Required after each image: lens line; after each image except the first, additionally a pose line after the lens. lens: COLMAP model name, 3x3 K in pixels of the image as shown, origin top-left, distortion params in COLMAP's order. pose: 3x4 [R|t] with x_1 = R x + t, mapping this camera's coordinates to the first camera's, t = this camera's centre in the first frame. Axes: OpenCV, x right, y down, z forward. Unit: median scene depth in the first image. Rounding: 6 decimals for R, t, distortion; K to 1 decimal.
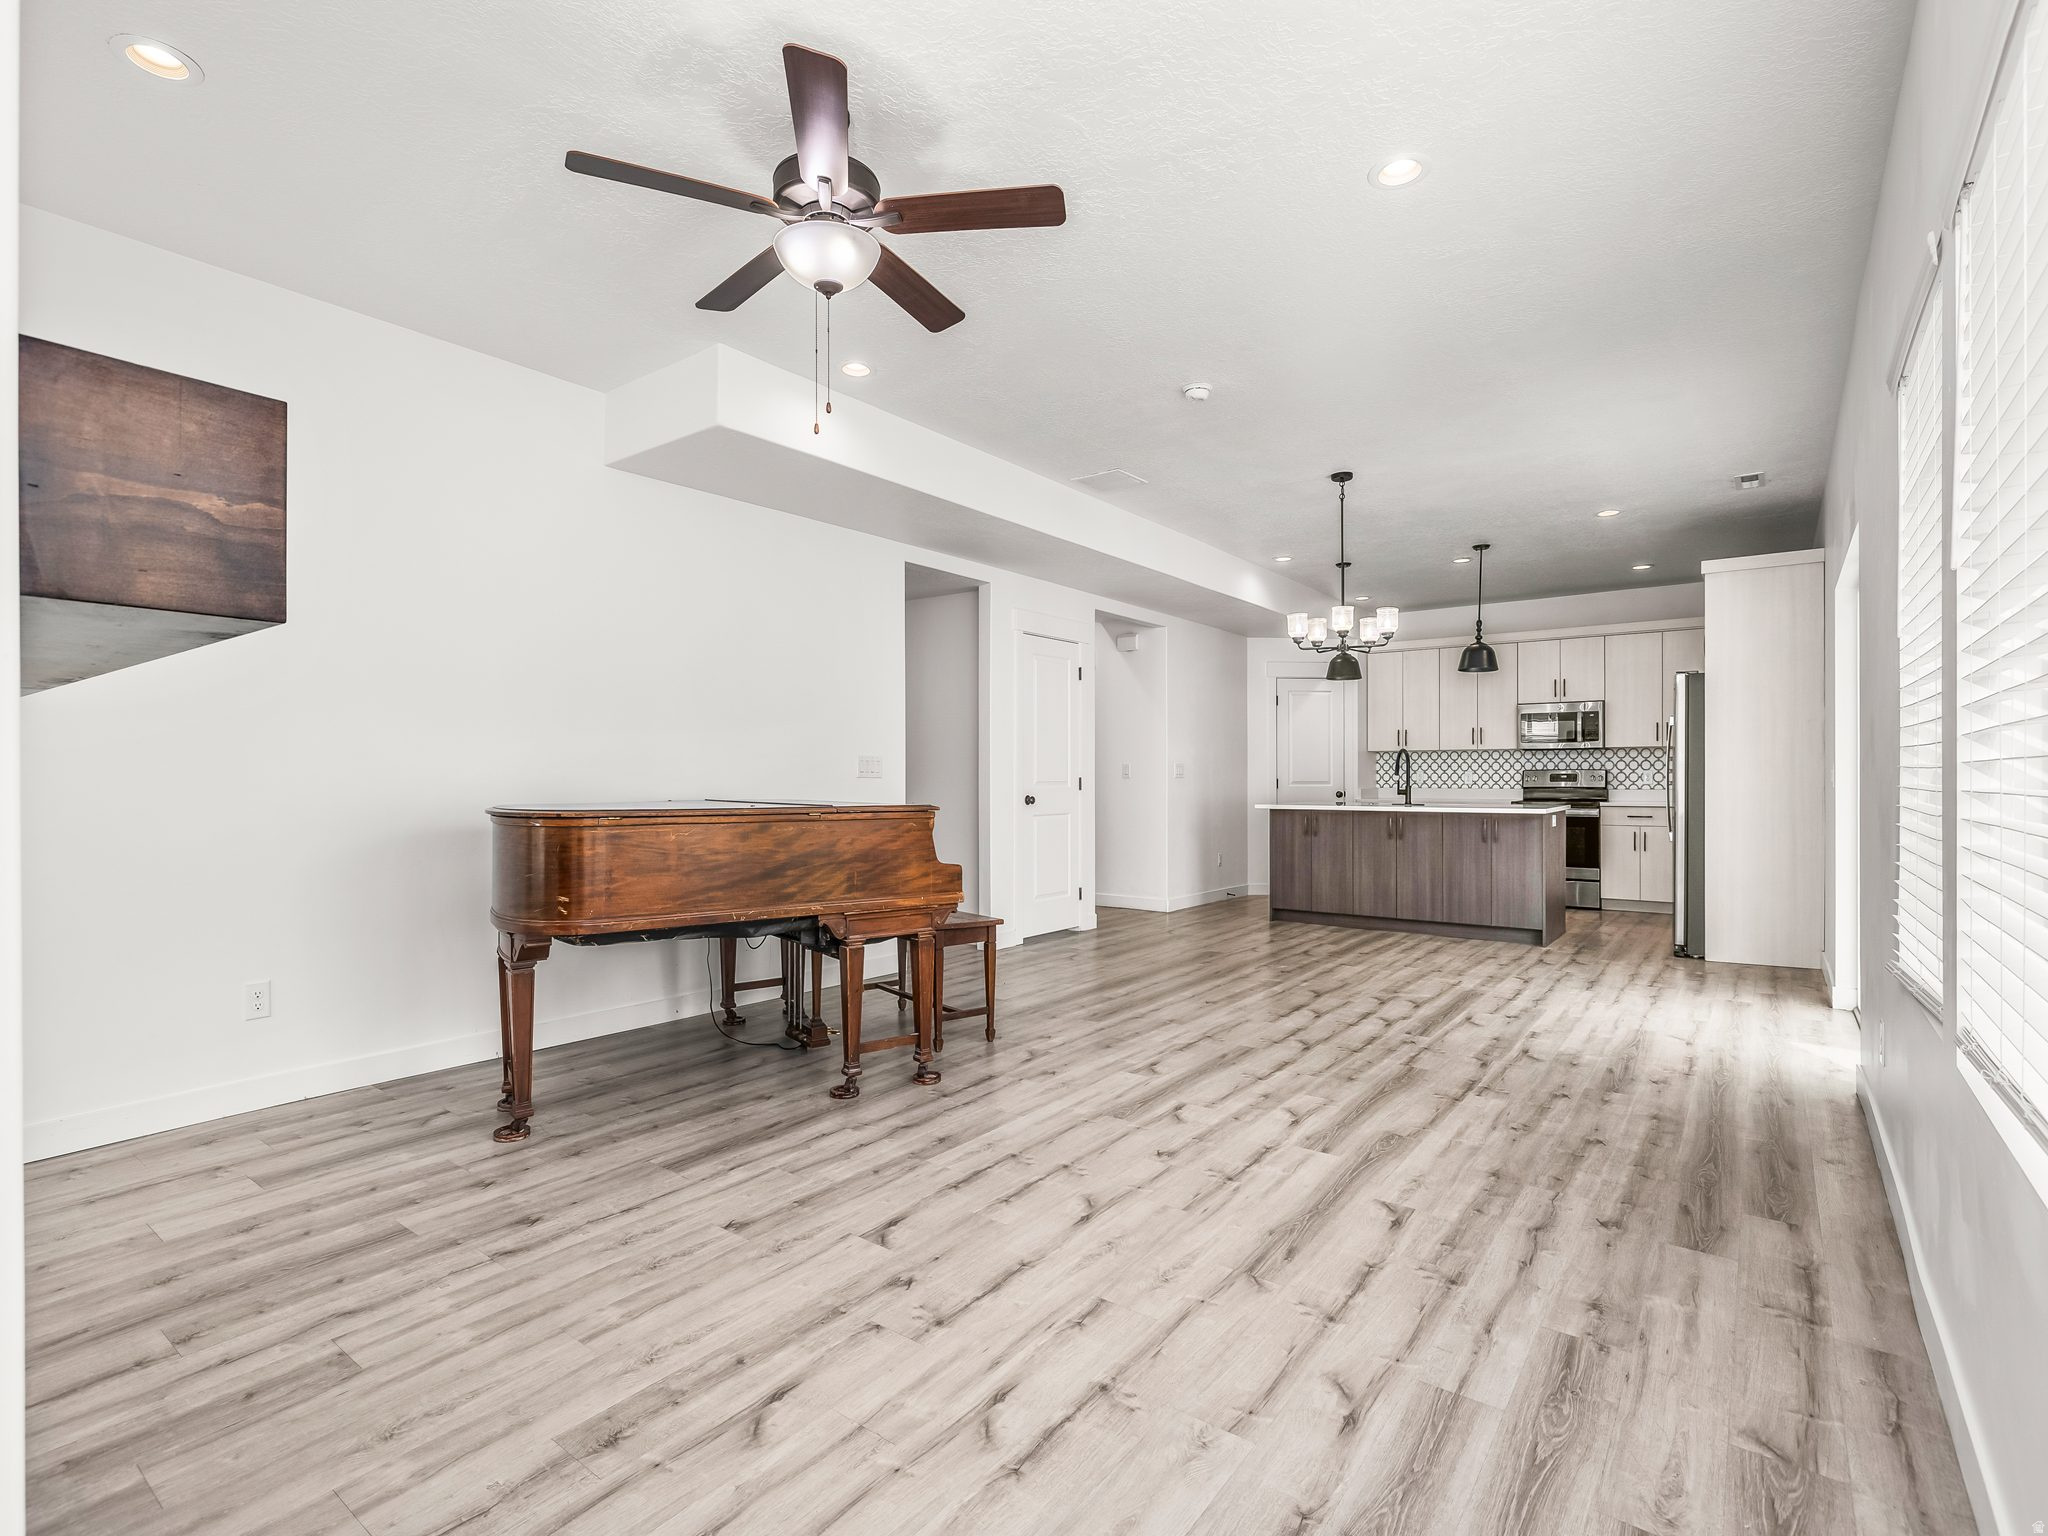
lens RADIAL K [[994.9, 0, 1021.2], [0, 994.9, 776.8], [0, 0, 1]] dist [-0.003540, -0.000158]
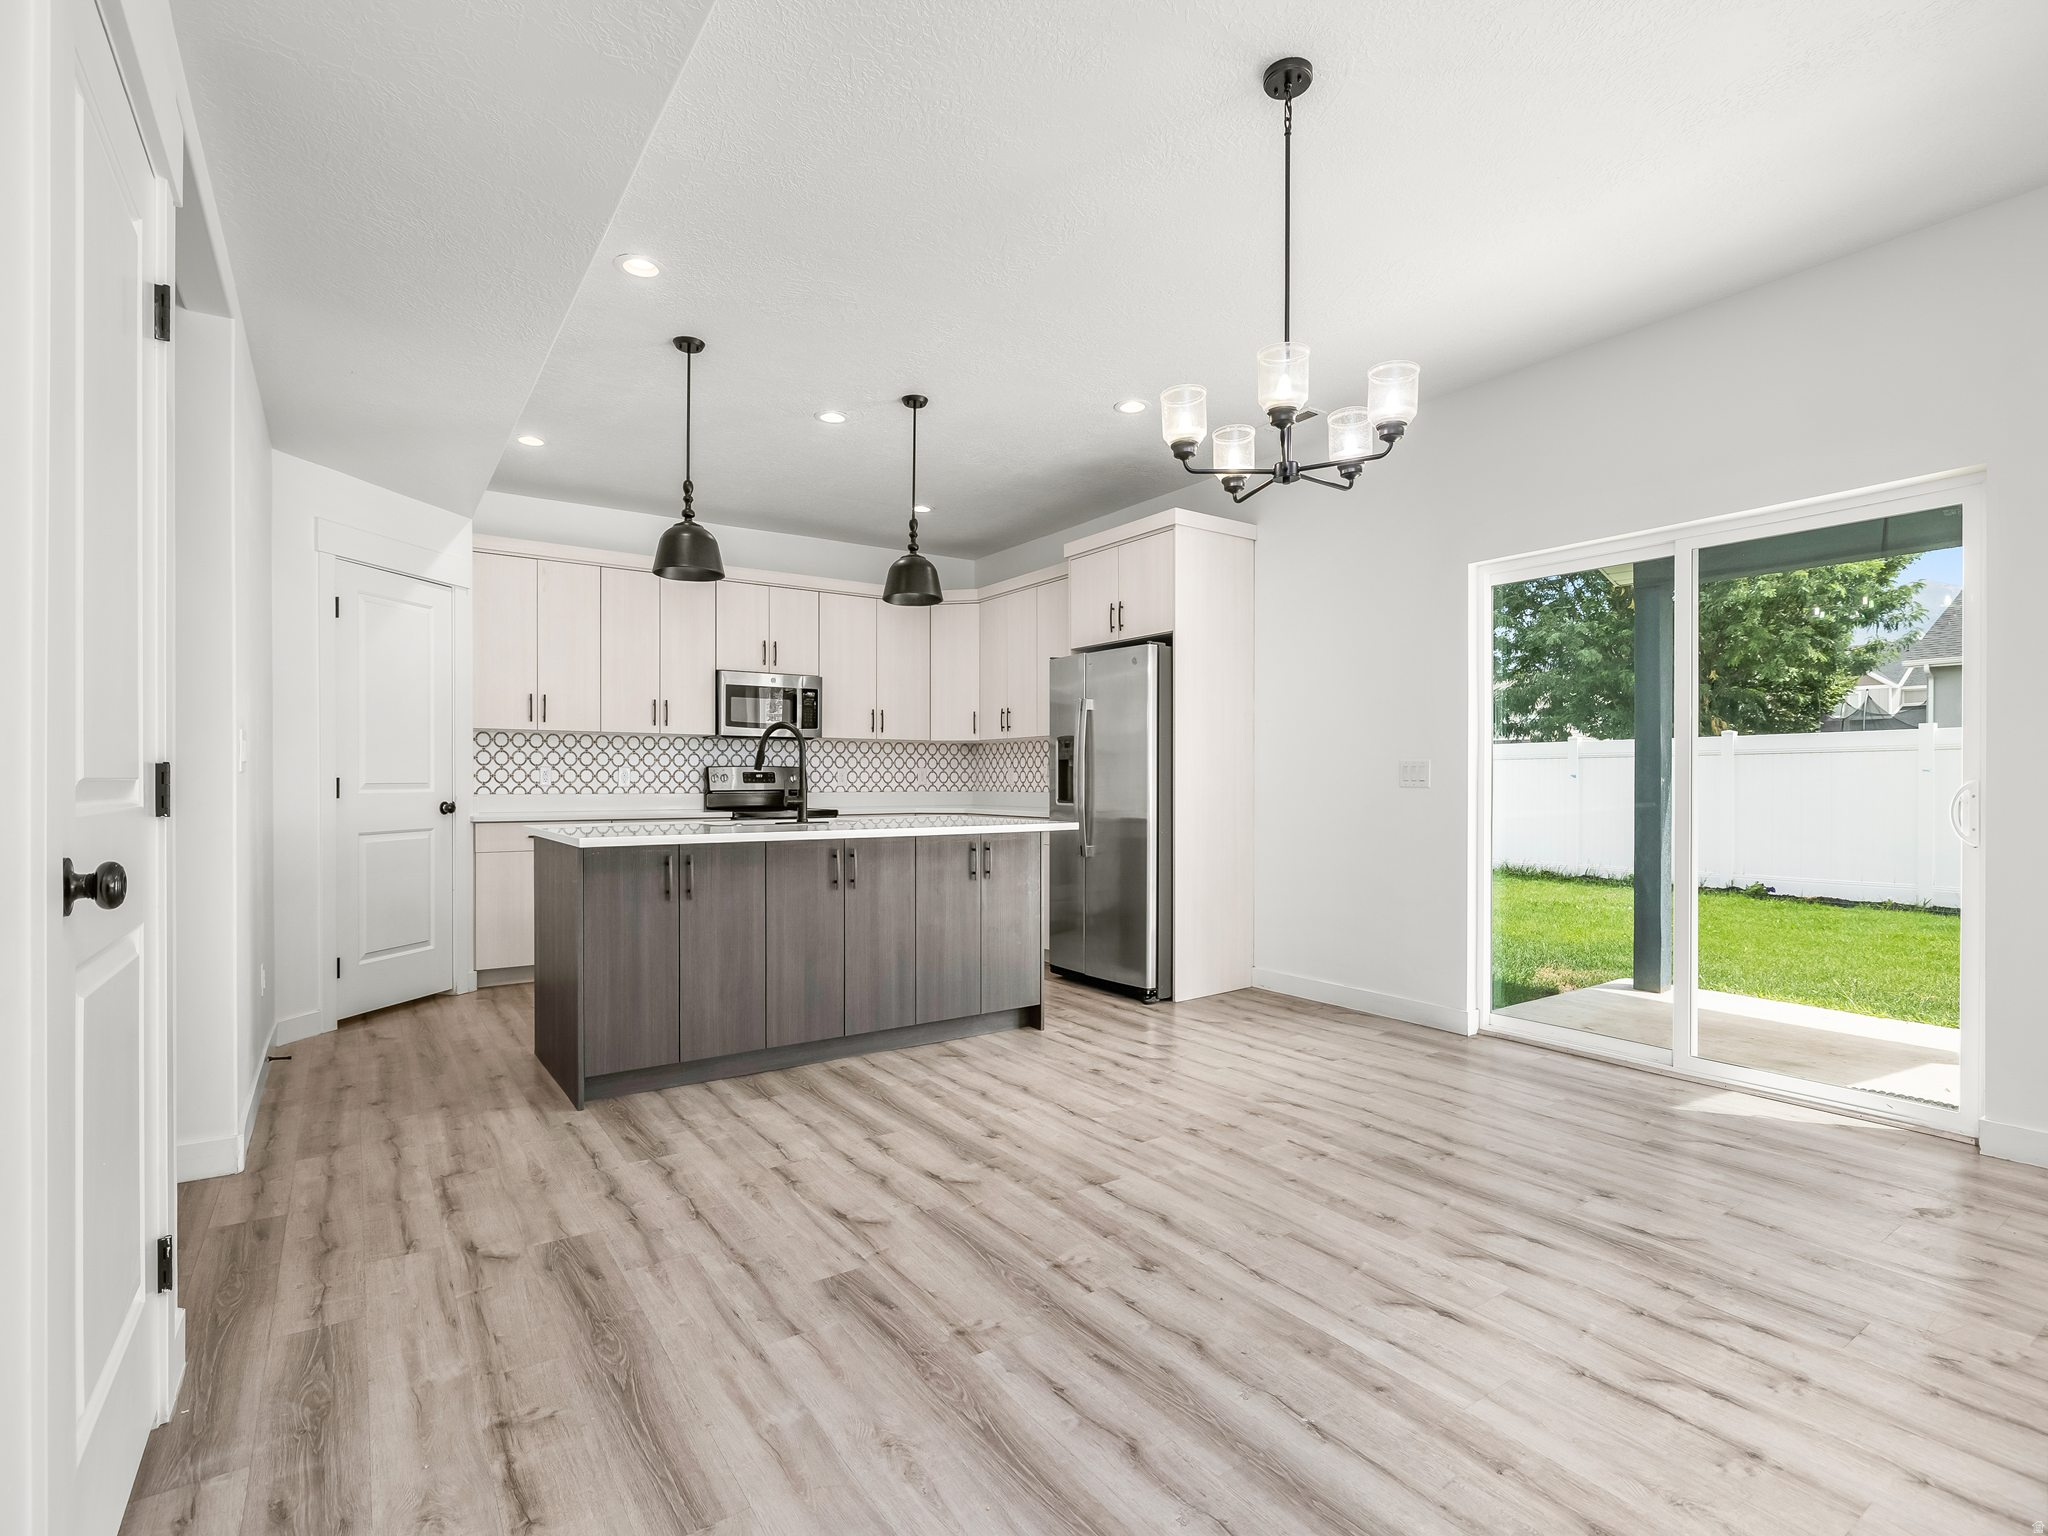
lens RADIAL K [[994.9, 0, 1017.1], [0, 994.9, 775.9], [0, 0, 1]] dist [-0.003540, -0.000158]
pose [[0.337856, 0.005567, 0.941181, -0.074222], [-0.002881, 0.999984, -0.004881, 0.002675], [-0.941193, -0.001063, 0.337866, 0.546014]]
